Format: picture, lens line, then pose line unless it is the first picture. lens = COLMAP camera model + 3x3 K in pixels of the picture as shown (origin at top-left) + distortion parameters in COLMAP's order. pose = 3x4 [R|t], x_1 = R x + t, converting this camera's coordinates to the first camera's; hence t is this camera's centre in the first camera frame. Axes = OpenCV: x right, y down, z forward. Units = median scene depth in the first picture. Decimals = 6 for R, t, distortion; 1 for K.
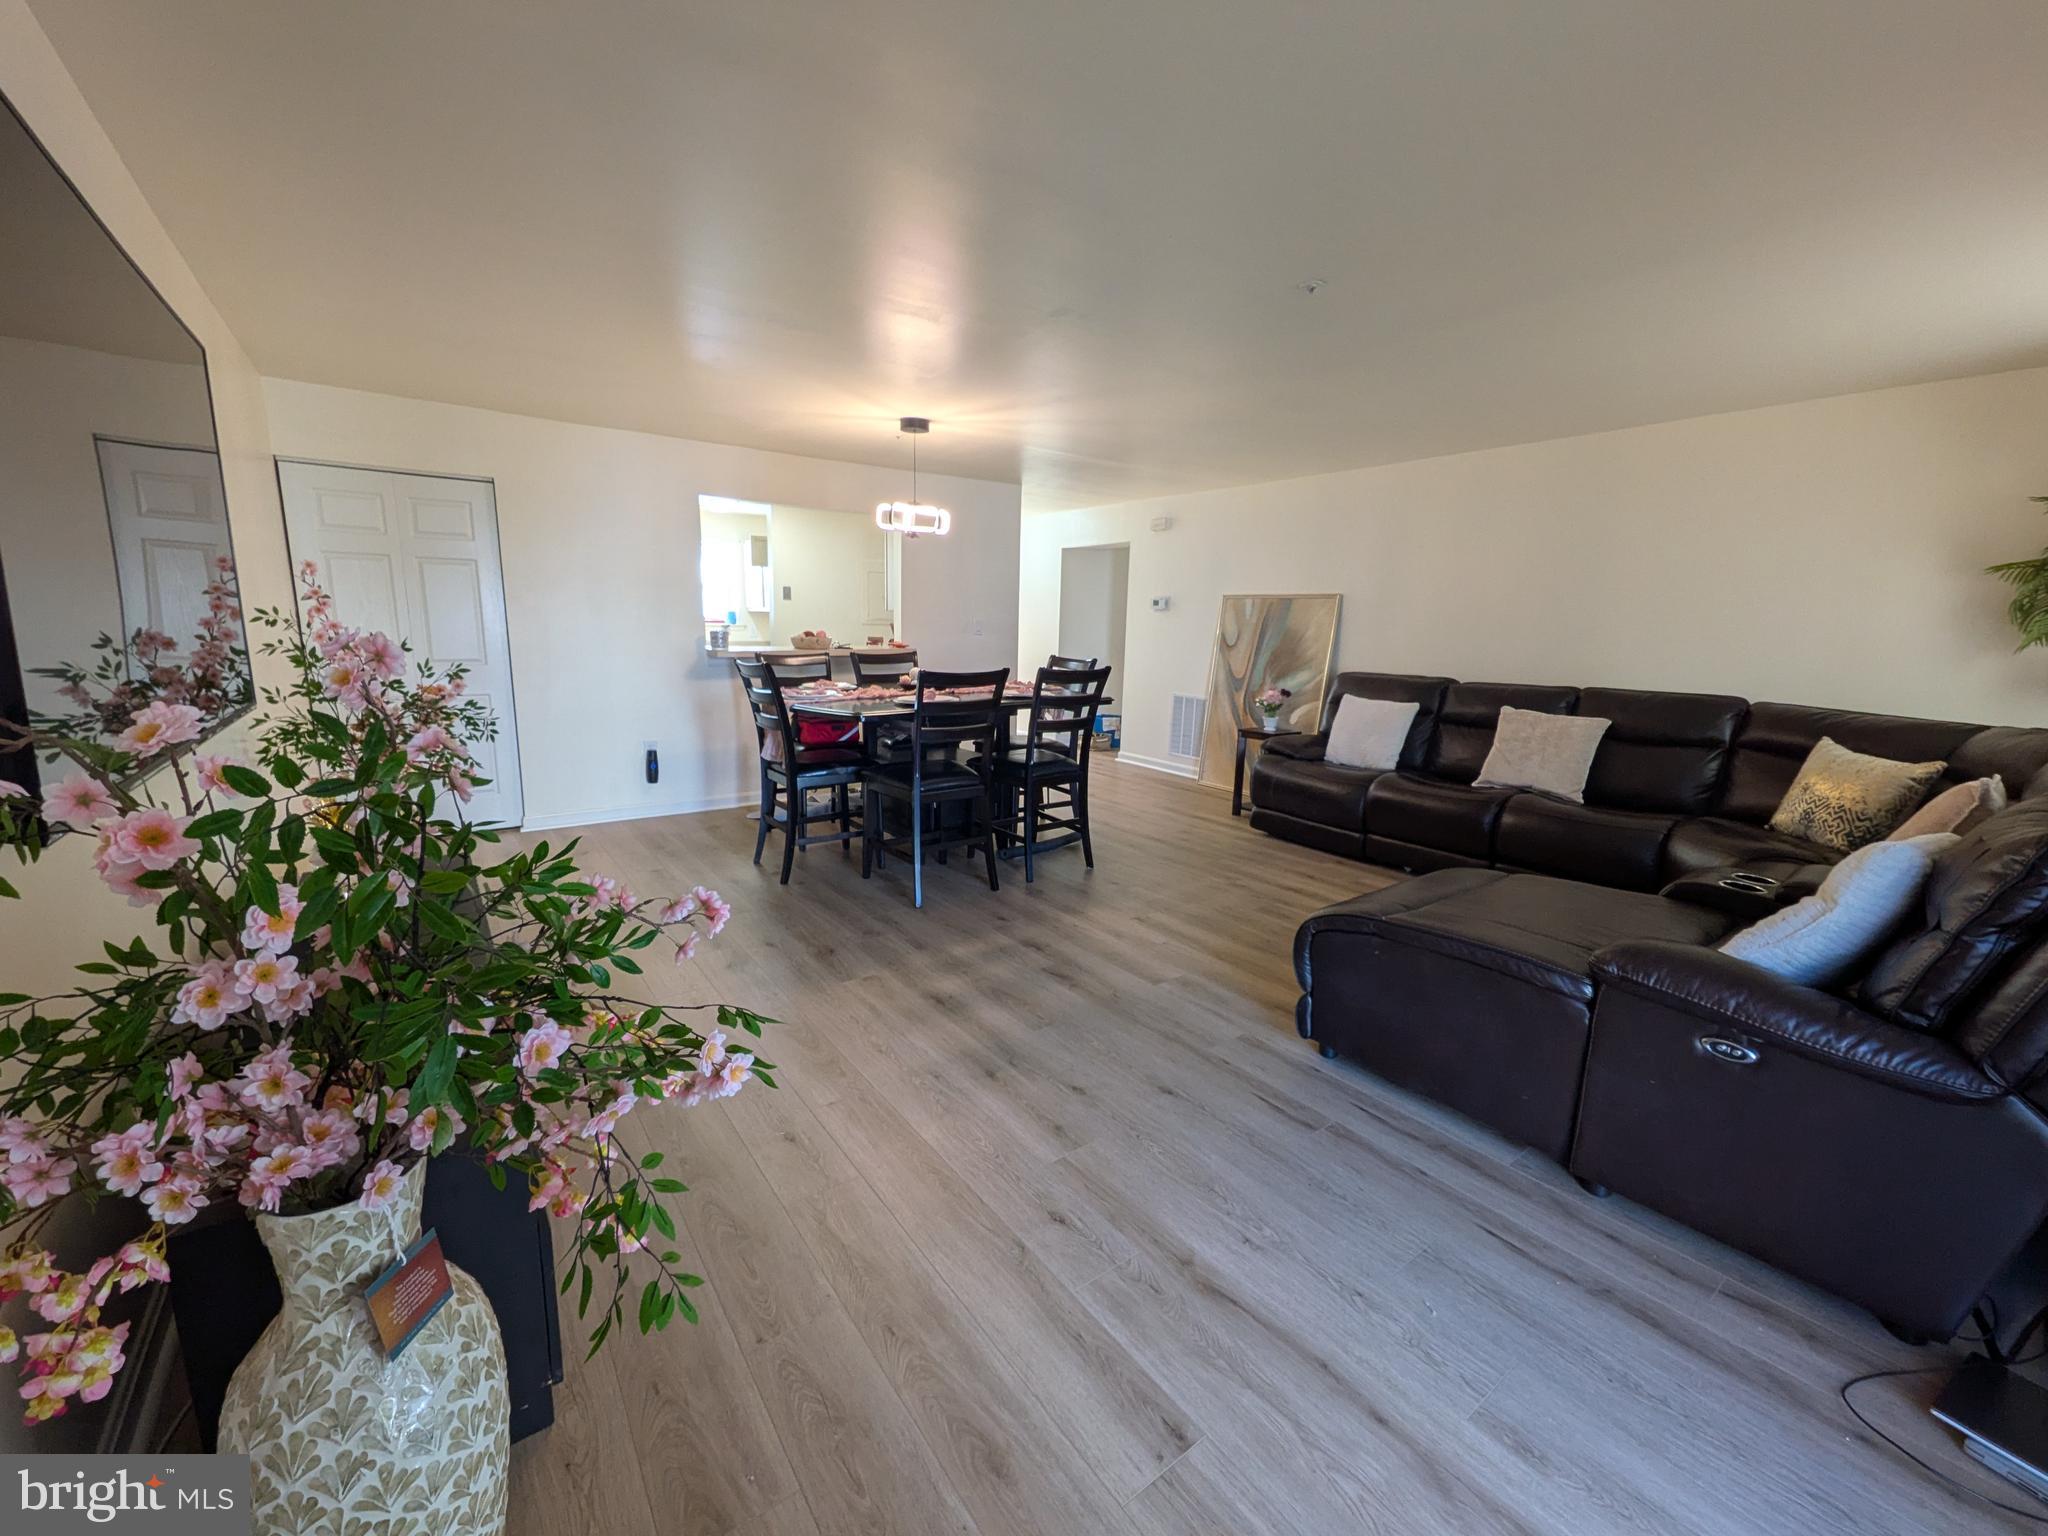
lens RADIAL K [[803.2, 0, 1024.0], [0, 803.2, 768.0], [0, 0, 1]] dist [0.001599, 0.000284]
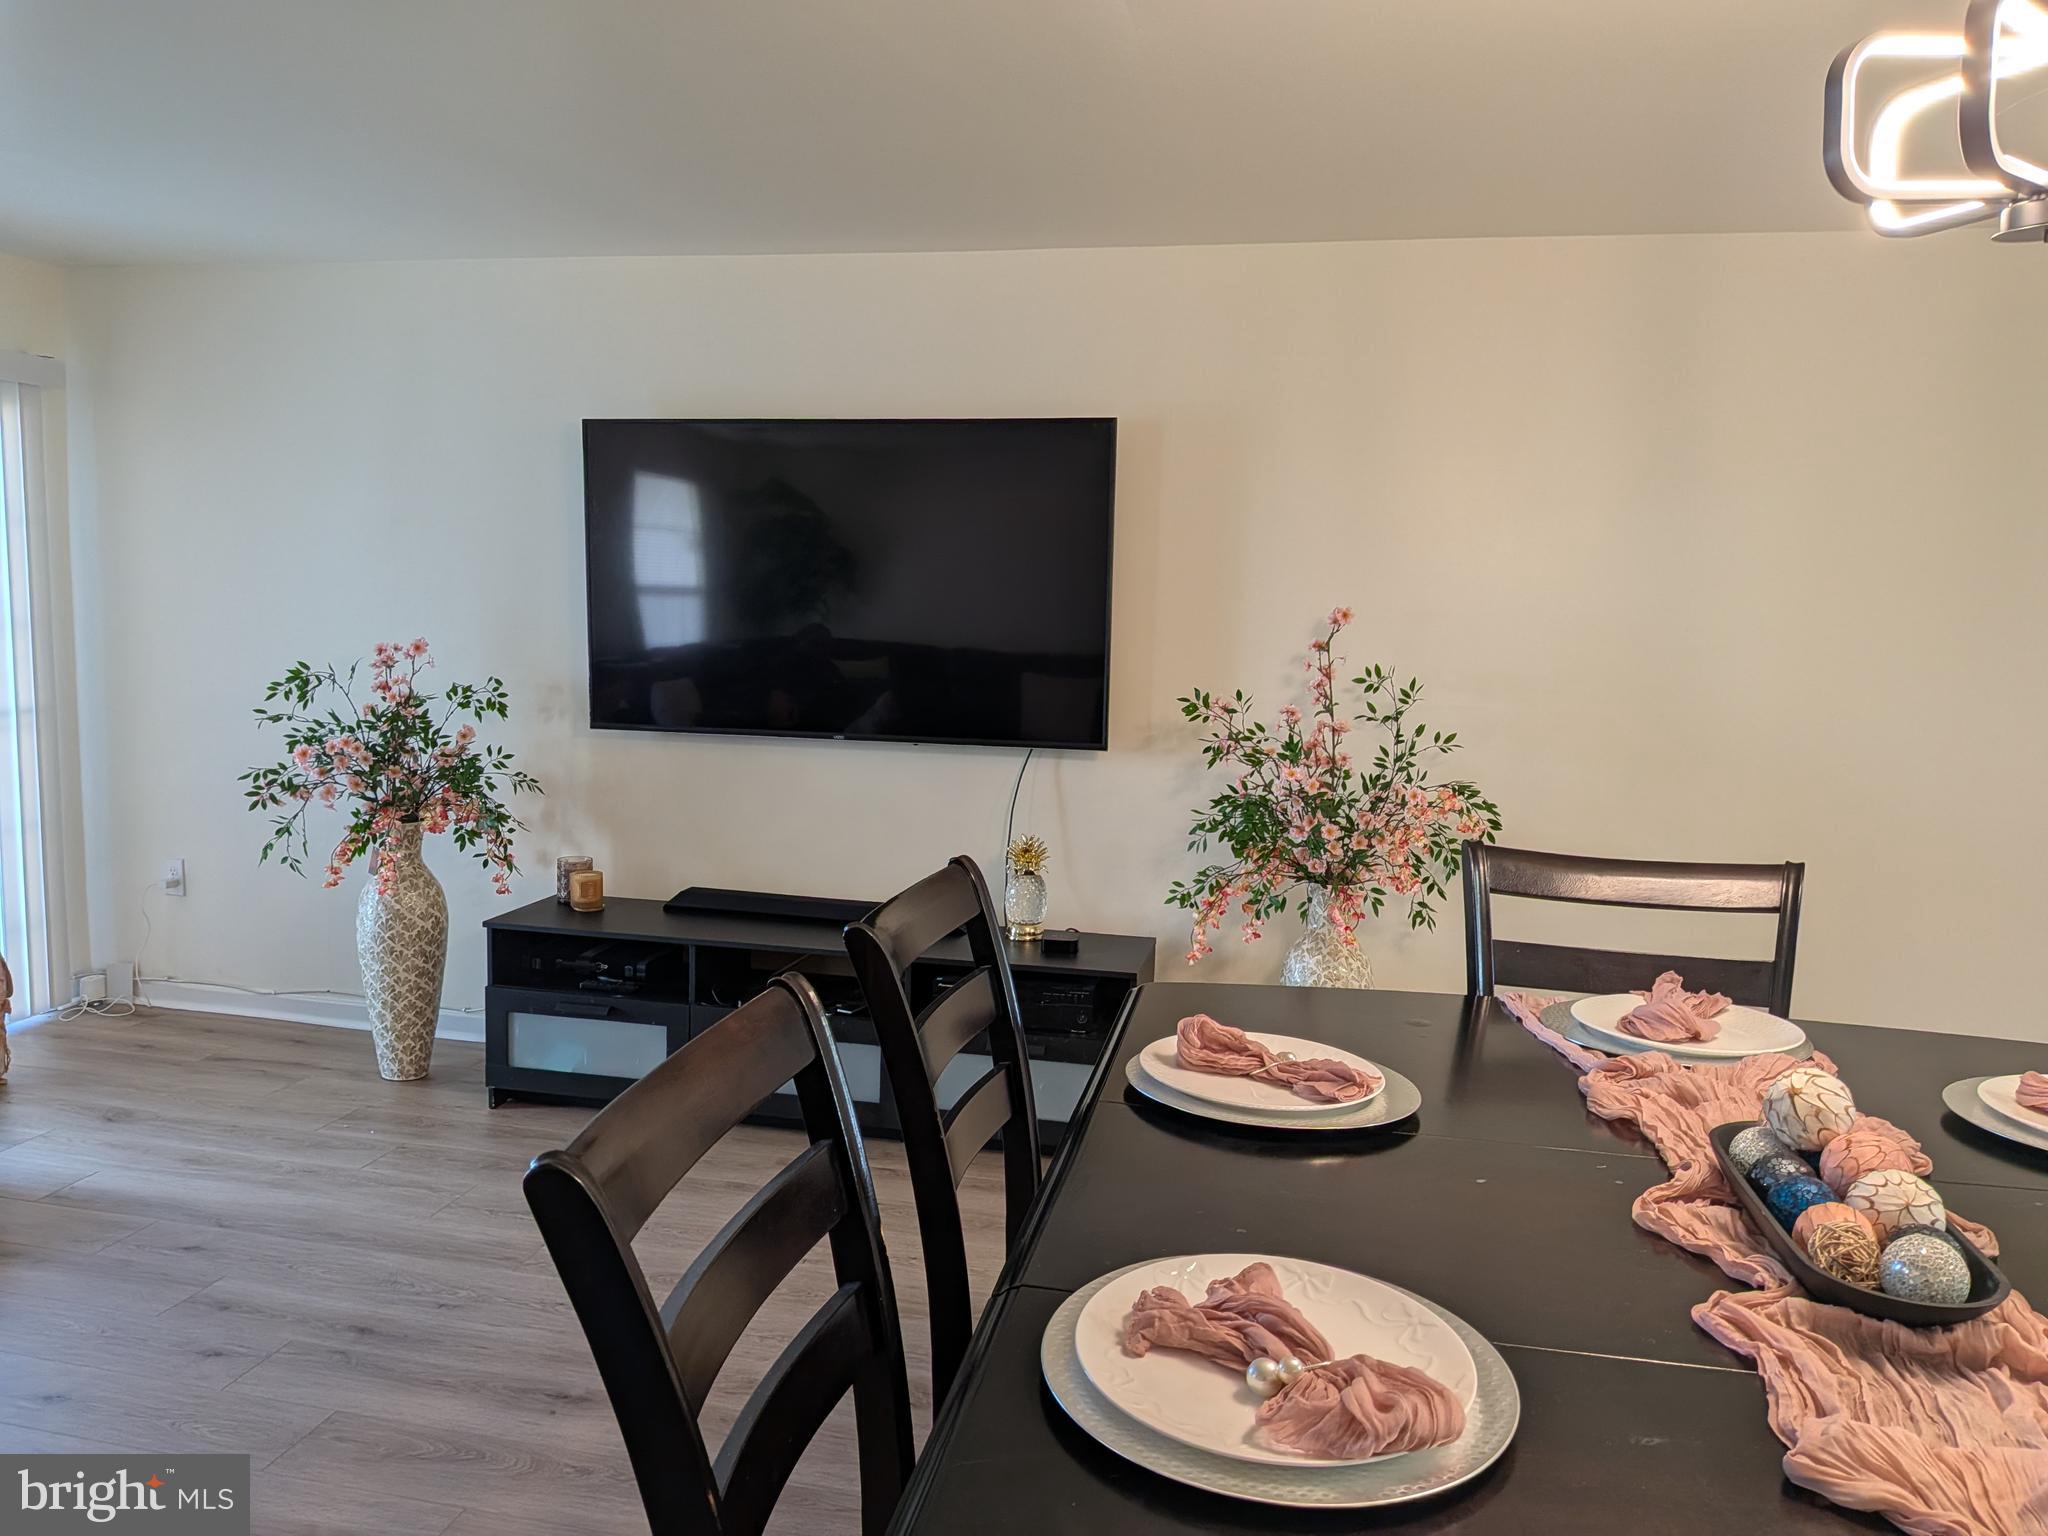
lens RADIAL K [[1501.4, 0, 1024.0], [0, 1501.4, 768.0], [0, 0, 1]] dist [0.058023, -0.110006]
pose [[-0.757590, 0.030004, -0.652041, 0.285479], [-0.160914, 0.959527, 0.231115, -0.362376], [0.632586, 0.280013, -0.722100, 1.769495]]
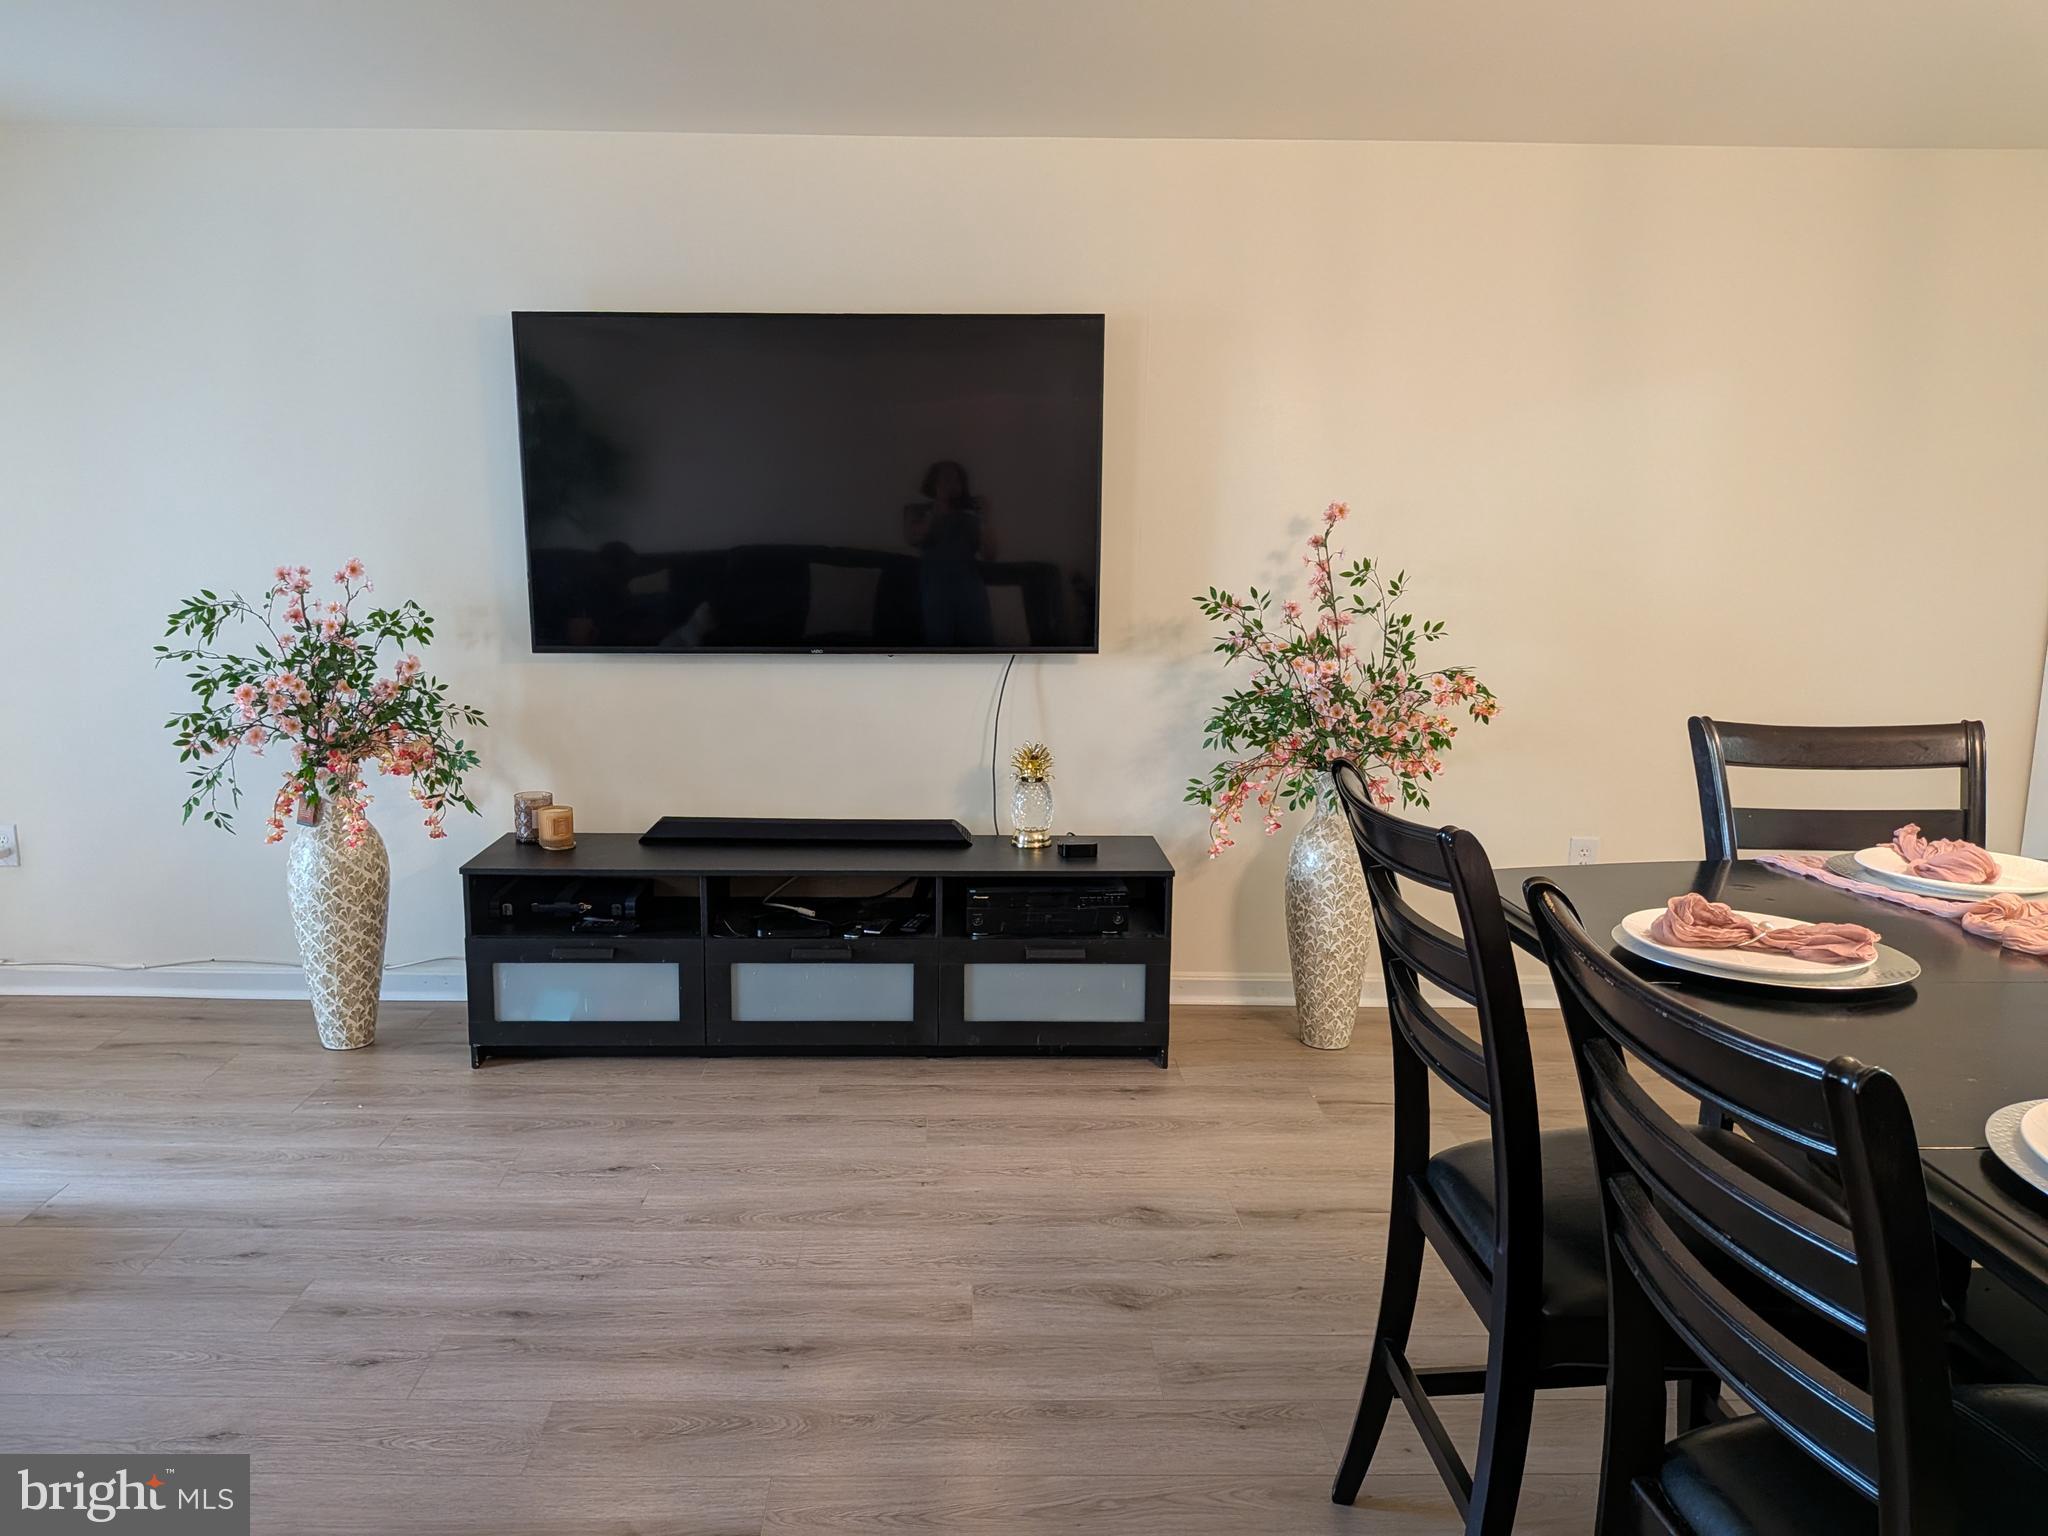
lens RADIAL K [[1496.7, 0, 968.9], [0, 1496.7, 763.2], [0, 0, 1]] dist [0.079671, -0.149033]
pose [[-0.591312, 0.107662, -0.799224, 0.522087], [-0.164807, 0.954000, 0.250445, -0.296832], [0.789423, 0.279809, -0.546369, 1.489493]]
